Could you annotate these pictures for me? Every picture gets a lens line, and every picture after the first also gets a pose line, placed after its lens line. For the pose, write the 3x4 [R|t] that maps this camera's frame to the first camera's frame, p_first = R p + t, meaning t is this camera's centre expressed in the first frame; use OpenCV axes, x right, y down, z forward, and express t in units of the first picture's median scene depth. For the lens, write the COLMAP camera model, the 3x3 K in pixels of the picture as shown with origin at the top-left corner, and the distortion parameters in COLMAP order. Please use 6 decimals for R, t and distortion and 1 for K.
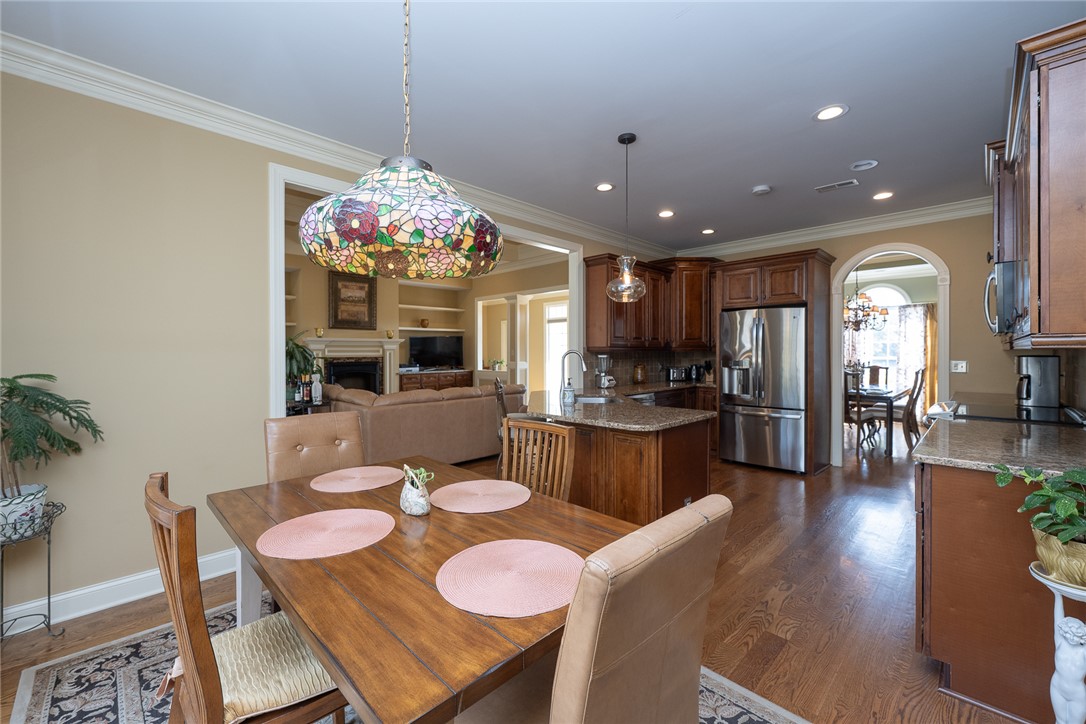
lens RADIAL K [[441.2, 0, 542.2], [0, 441.2, 355.6], [0, 0, 1]] dist [-0.000075, -0.000117]
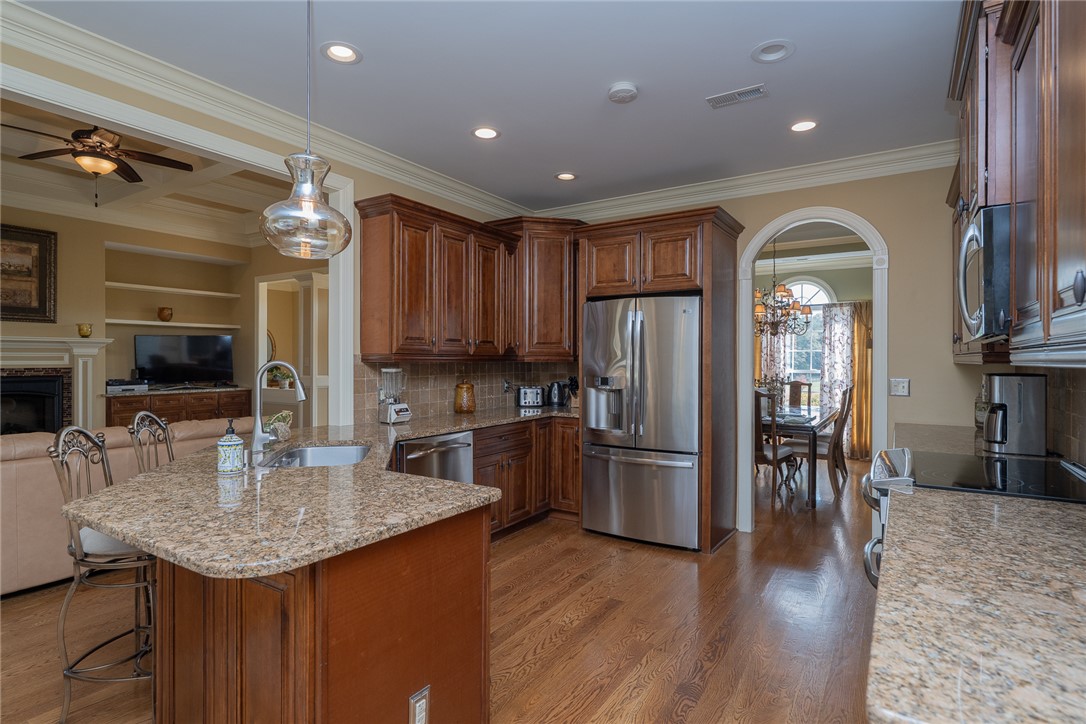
lens RADIAL K [[561.8, 0, 543.4], [0, 561.8, 361.9], [0, 0, 1]] dist [0.001363, -0.000081]
pose [[0.976094, 0.004711, 0.217297, 0.143589], [-0.003611, 0.999979, -0.005462, -0.005188], [-0.217318, 0.004547, 0.976090, 0.180217]]
